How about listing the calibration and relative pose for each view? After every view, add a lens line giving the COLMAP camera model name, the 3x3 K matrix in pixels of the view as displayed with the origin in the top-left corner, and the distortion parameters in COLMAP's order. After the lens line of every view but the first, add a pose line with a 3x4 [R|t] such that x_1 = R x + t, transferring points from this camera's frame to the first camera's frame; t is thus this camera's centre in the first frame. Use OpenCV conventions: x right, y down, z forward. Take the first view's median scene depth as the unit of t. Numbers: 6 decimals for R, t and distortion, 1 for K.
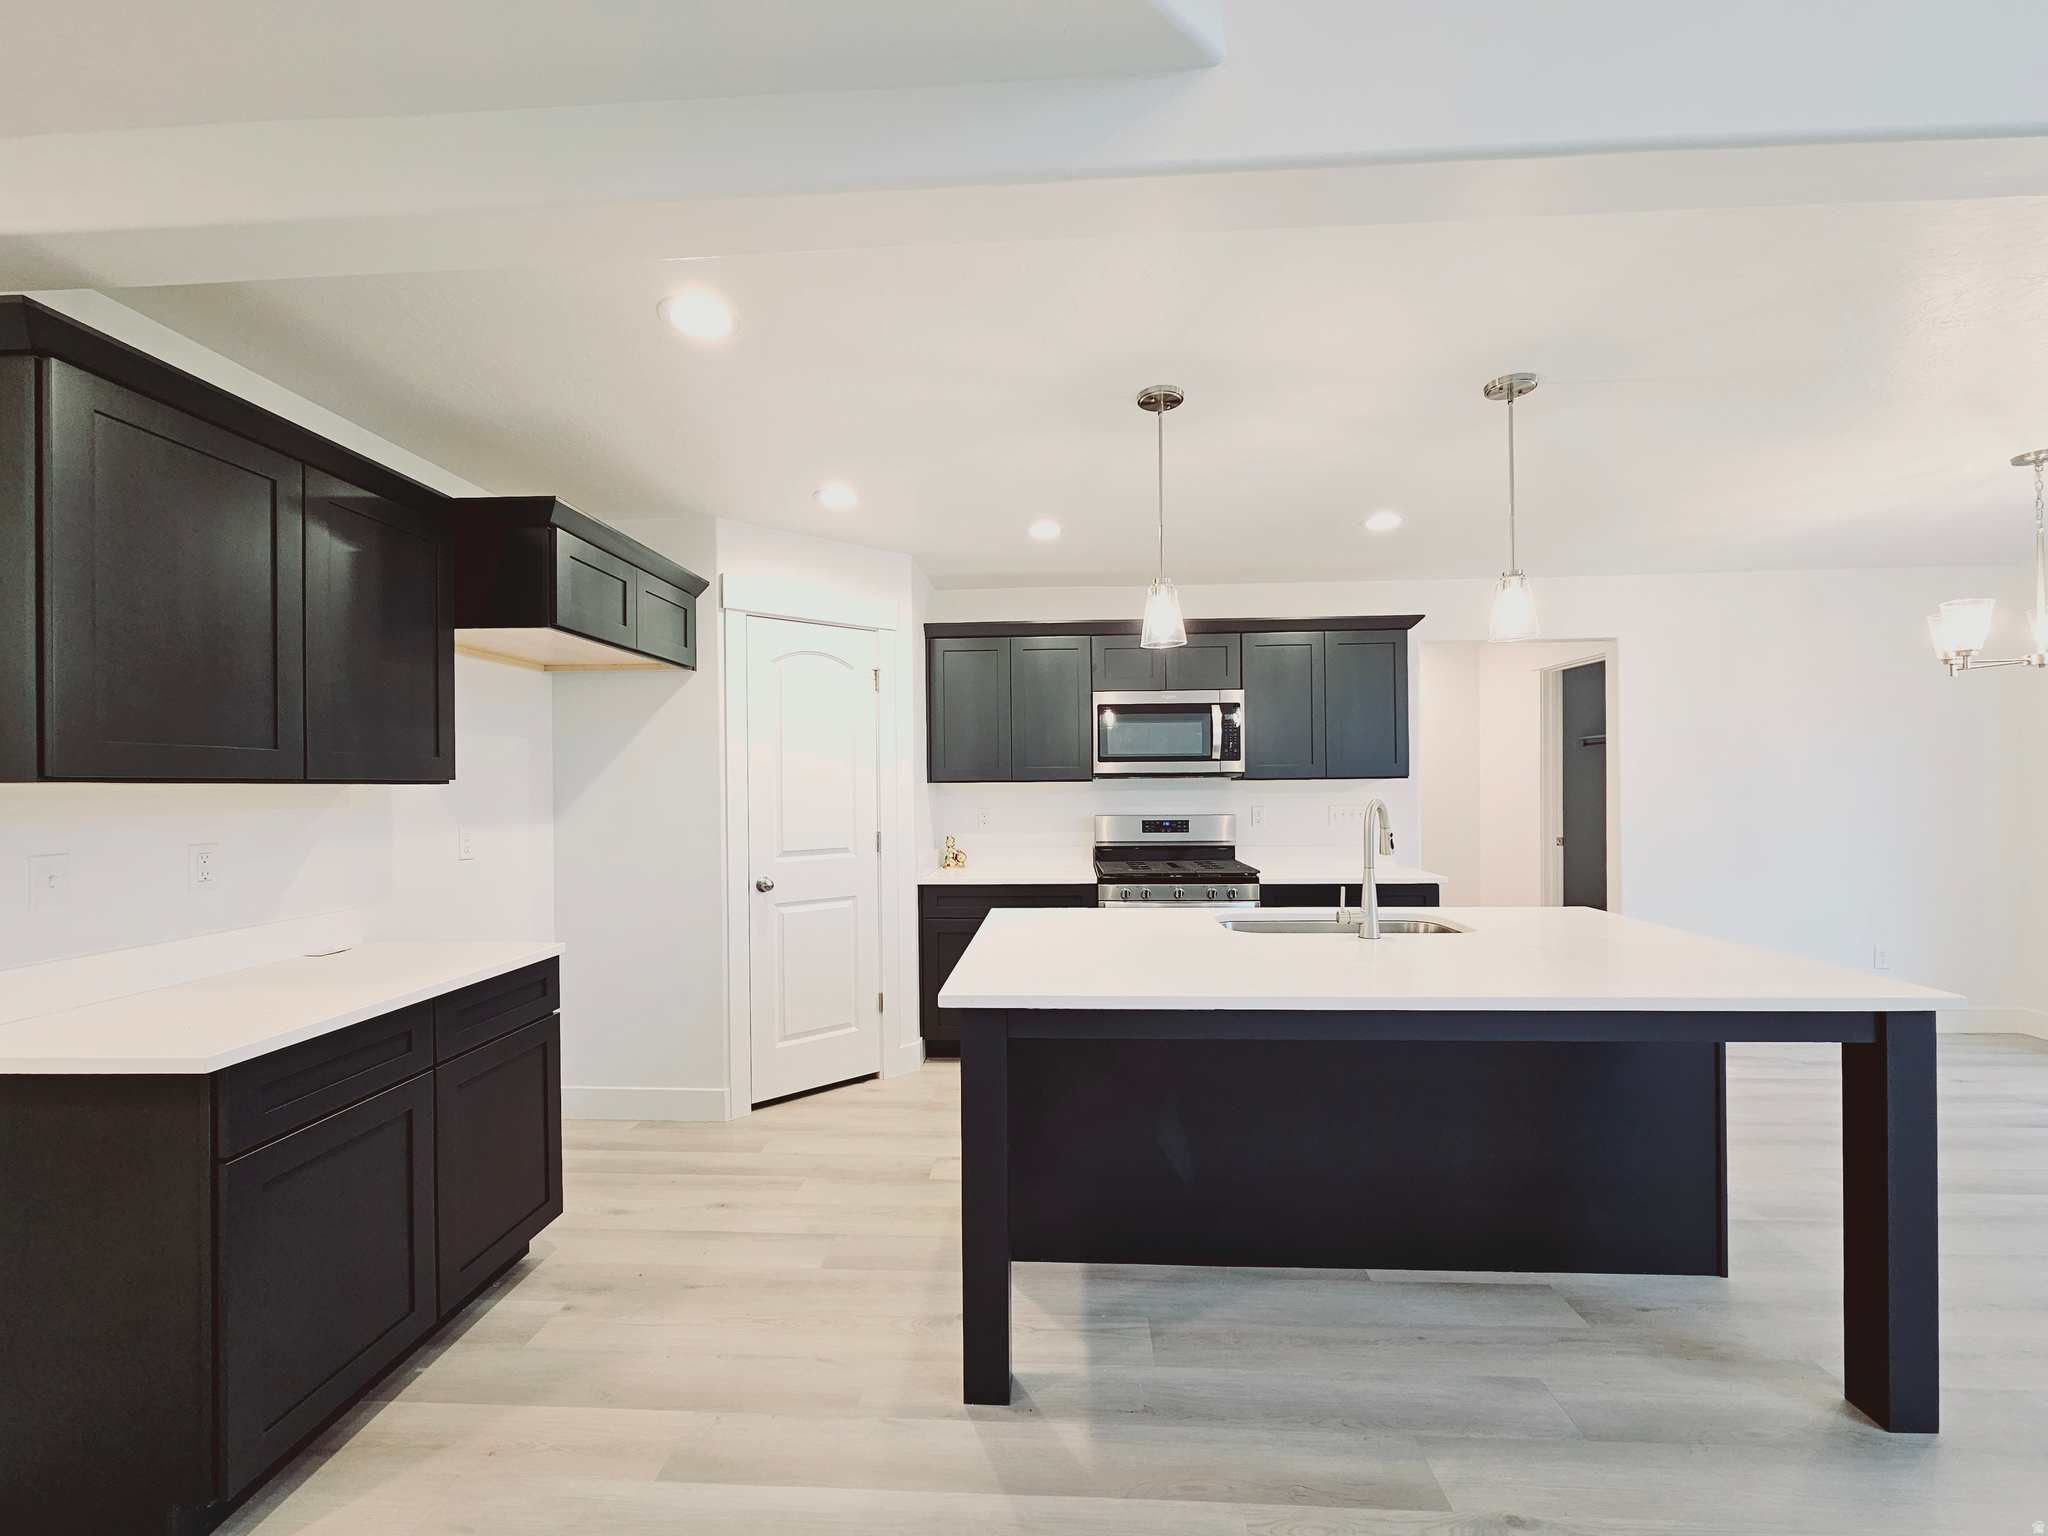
lens RADIAL K [[838.0, 0, 1024.5], [0, 838.0, 788.5], [0, 0, 1]] dist [-0.001652, -0.000208]
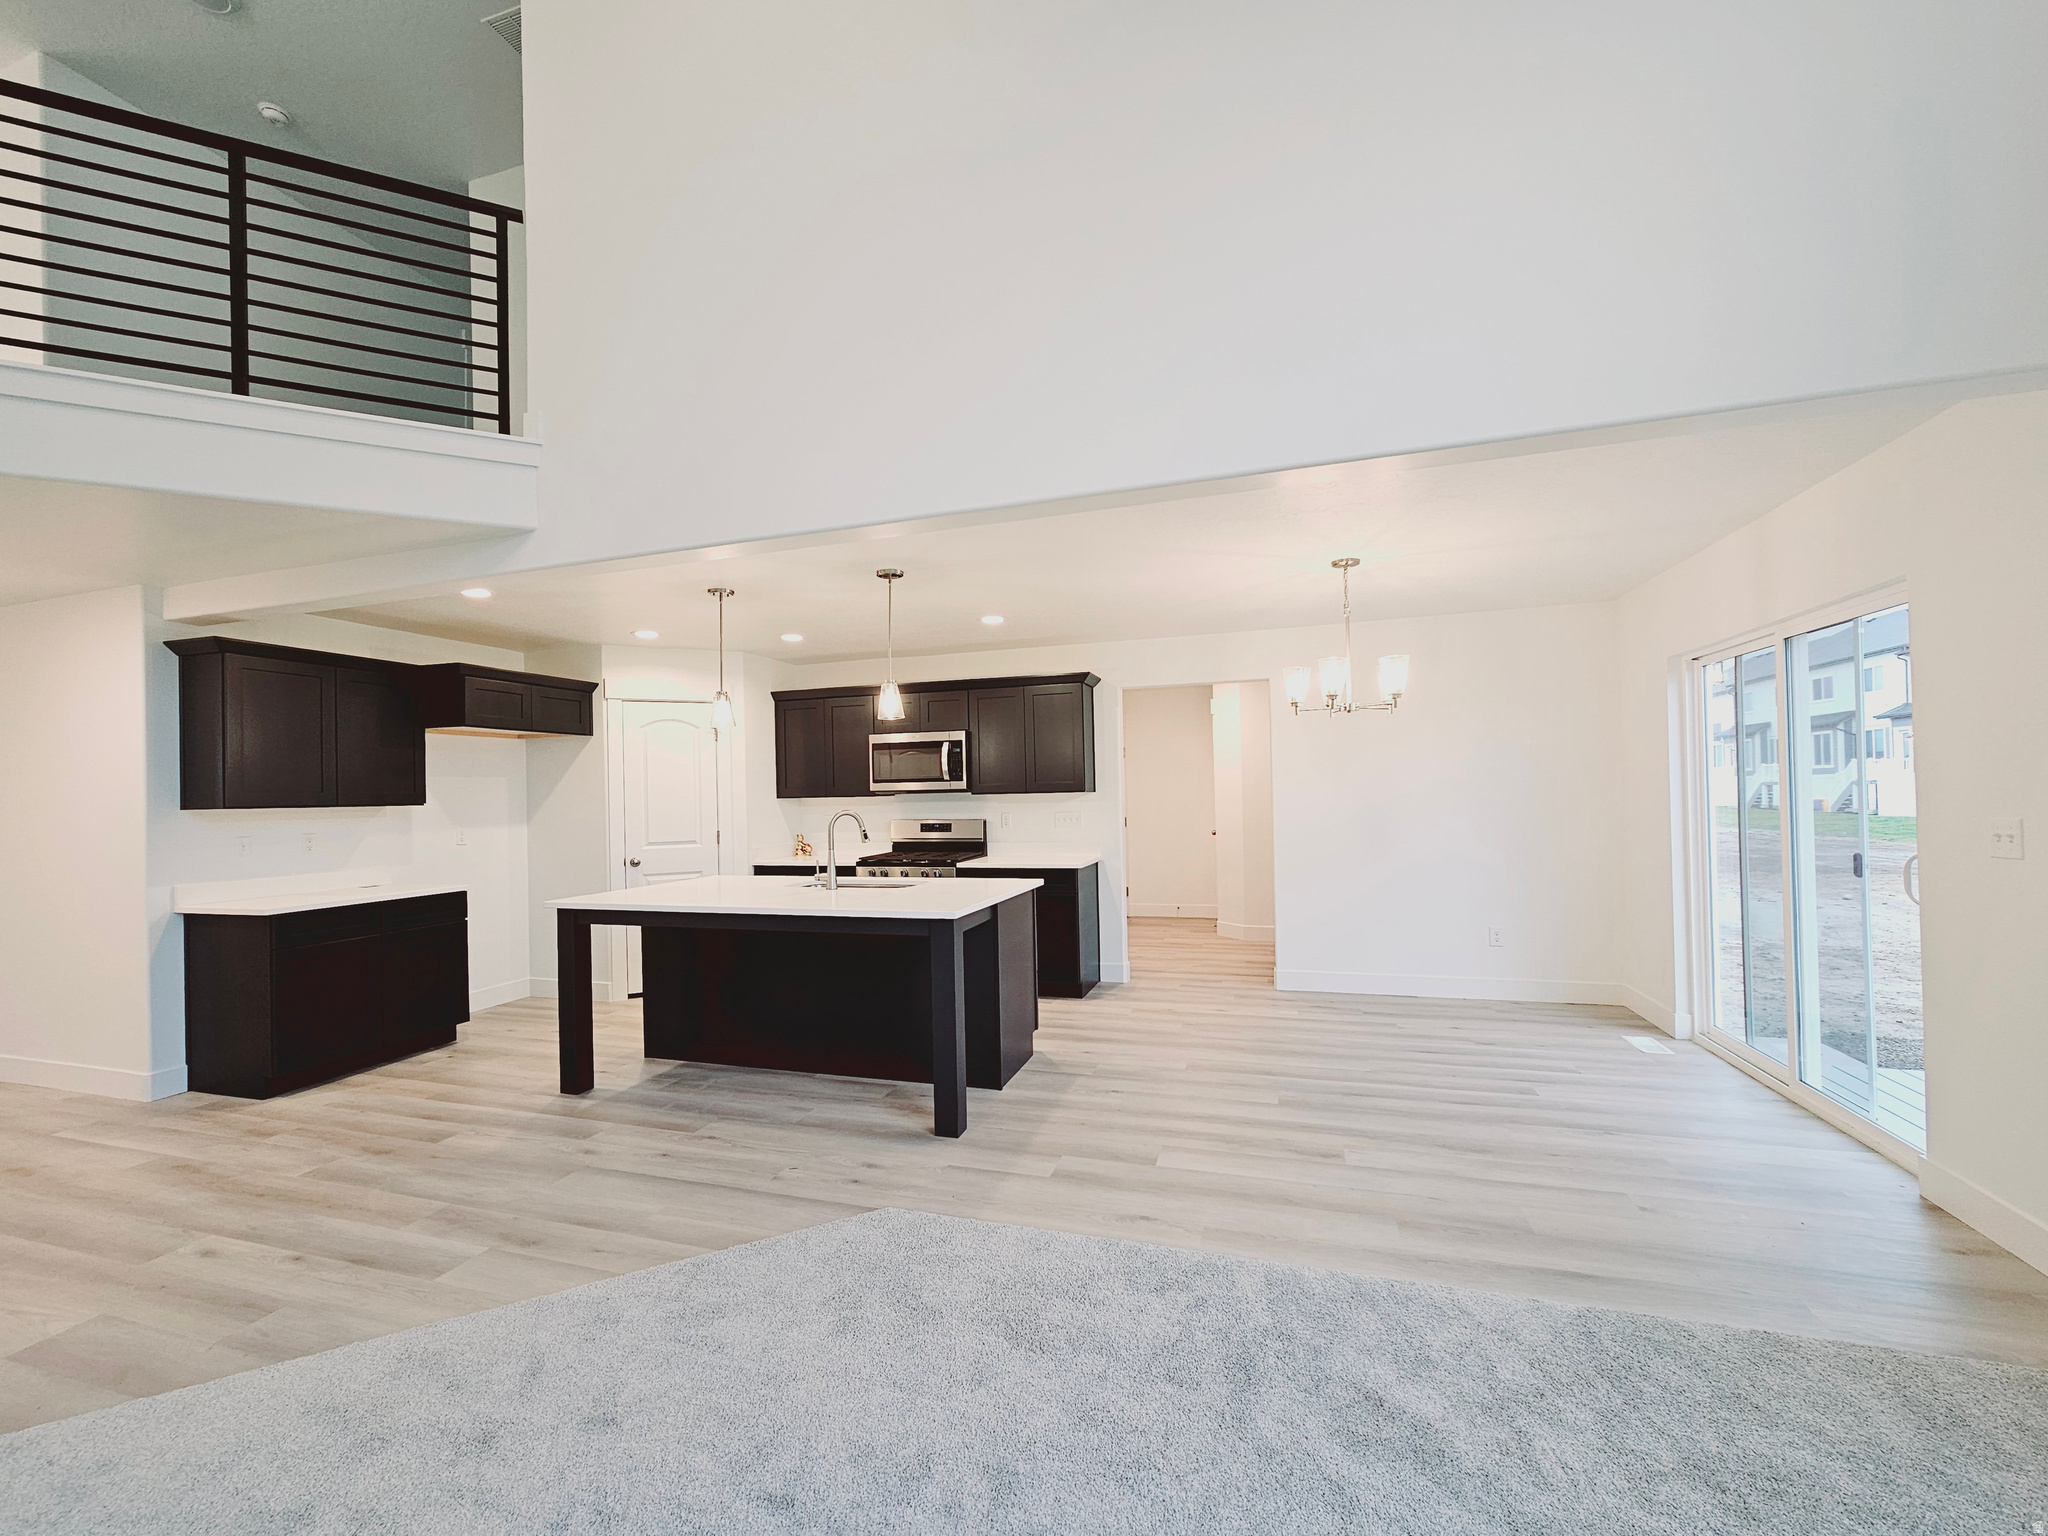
lens RADIAL K [[838.0, 0, 1025.6], [0, 838.0, 786.5], [0, 0, 1]] dist [-0.001652, -0.000208]
pose [[0.967536, -0.014004, -0.252343, 1.022630], [0.012091, 0.999885, -0.009130, -0.013366], [0.252442, 0.005782, 0.967595, -0.492112]]
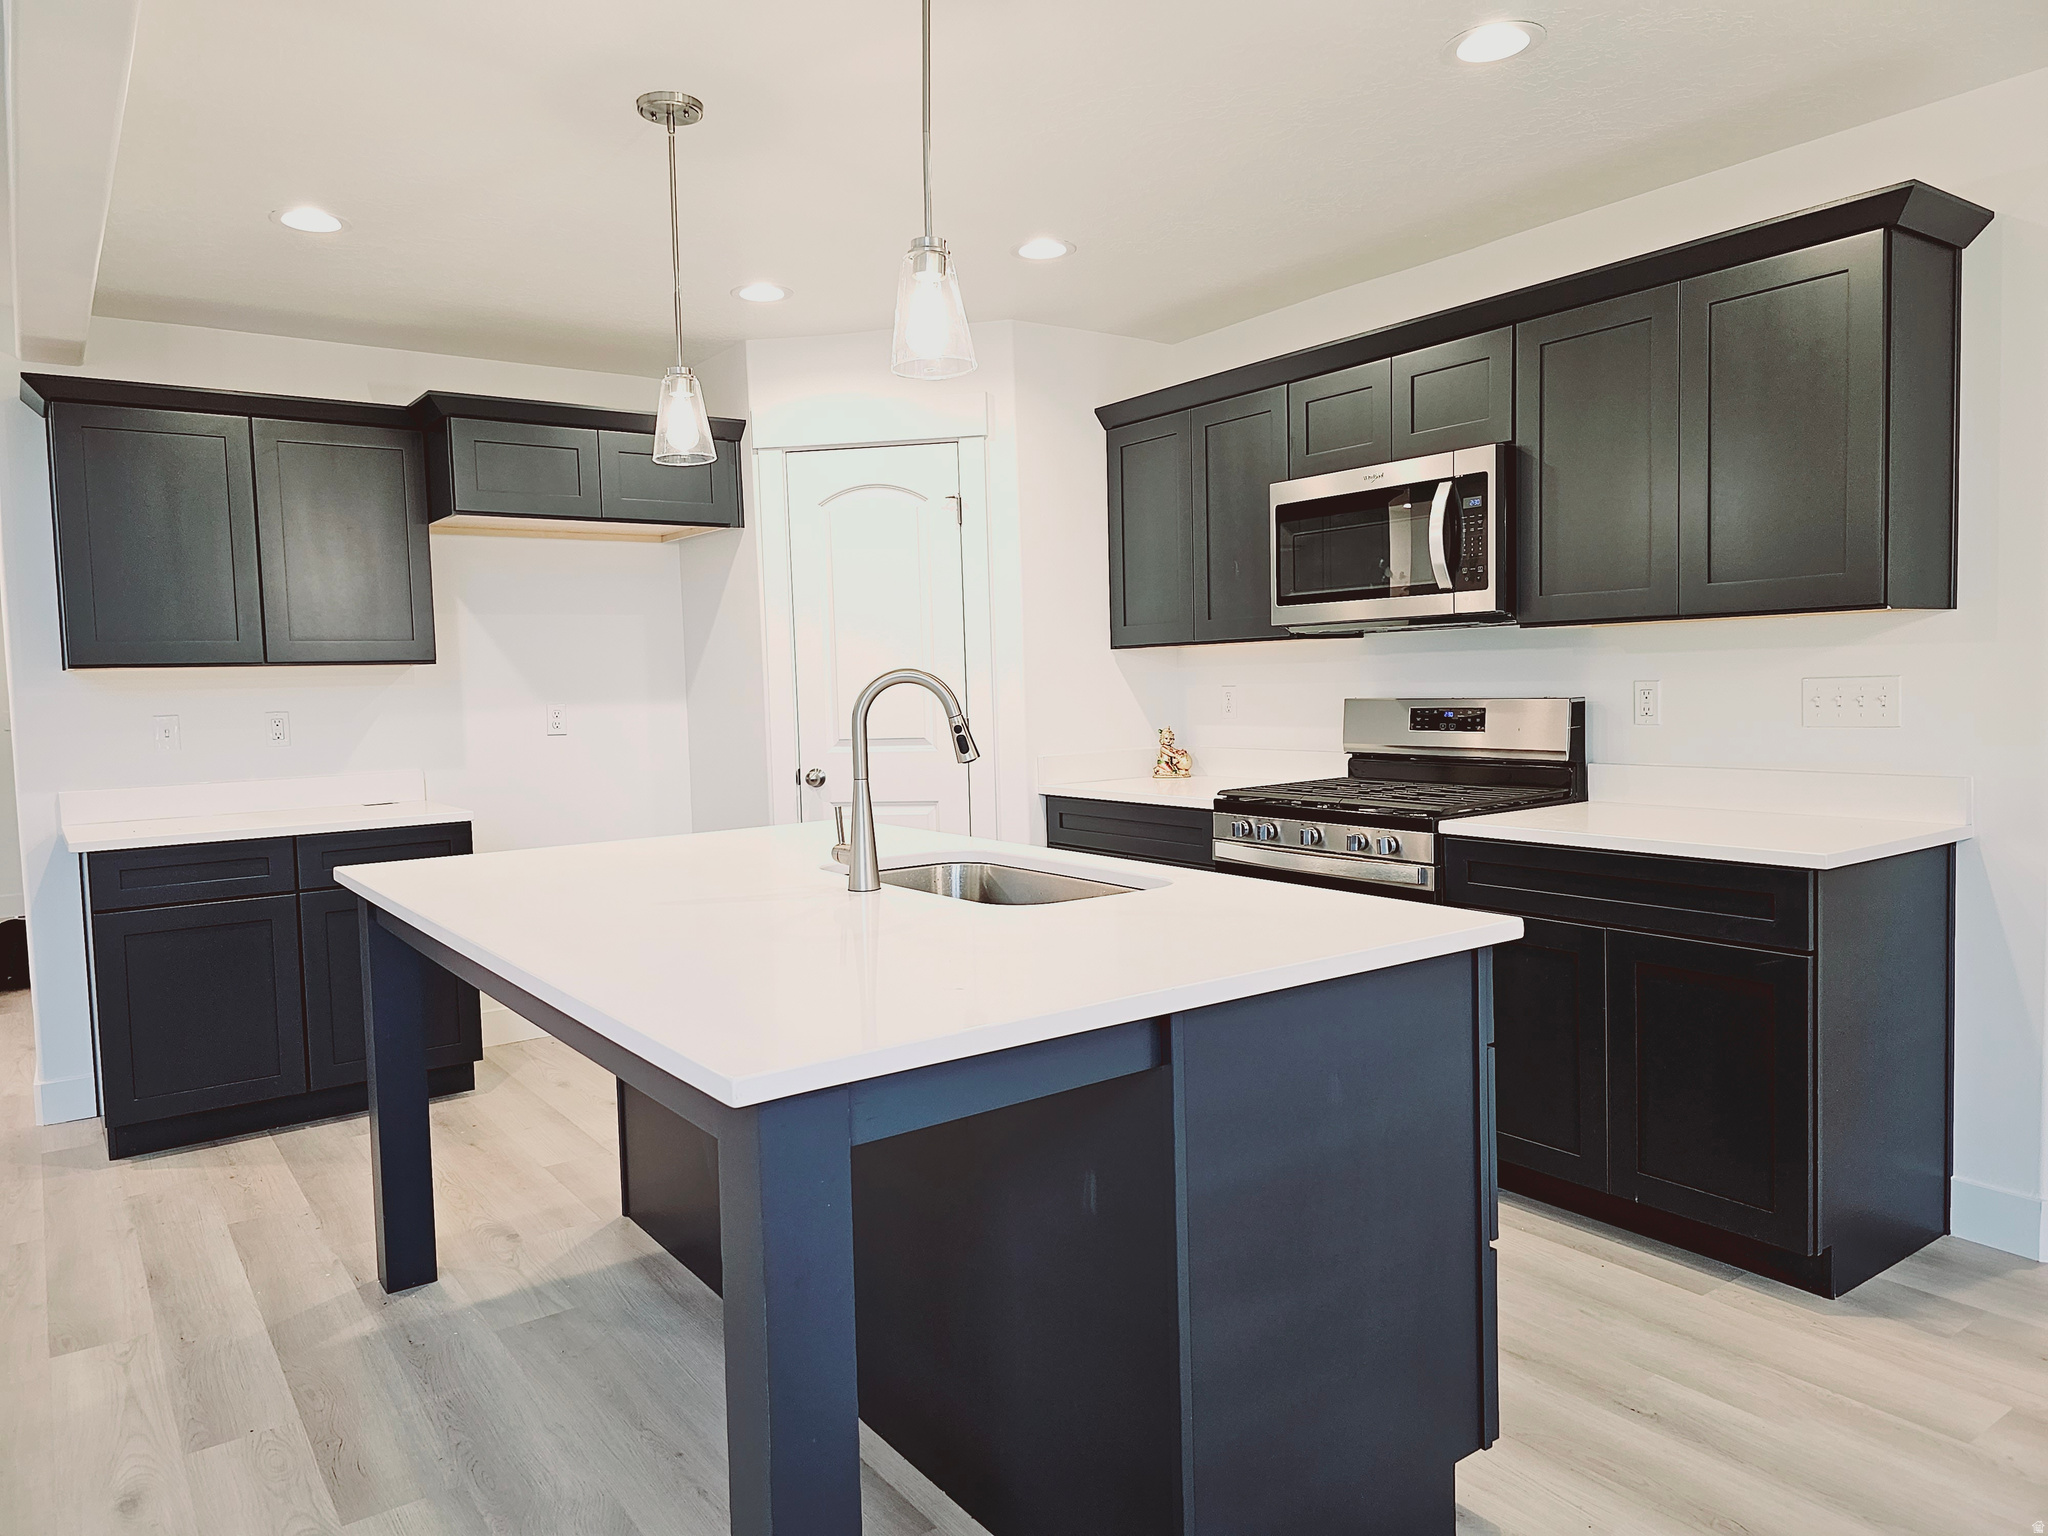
lens RADIAL K [[1373.2, 0, 1013.5], [0, 1373.2, 767.1], [0, 0, 1]] dist [0.066189, -0.054649]
pose [[0.619043, 0.044058, -0.784120, 1.046057], [0.018551, 0.997326, 0.070682, 0.012996], [0.785138, -0.058302, 0.616571, 0.375185]]
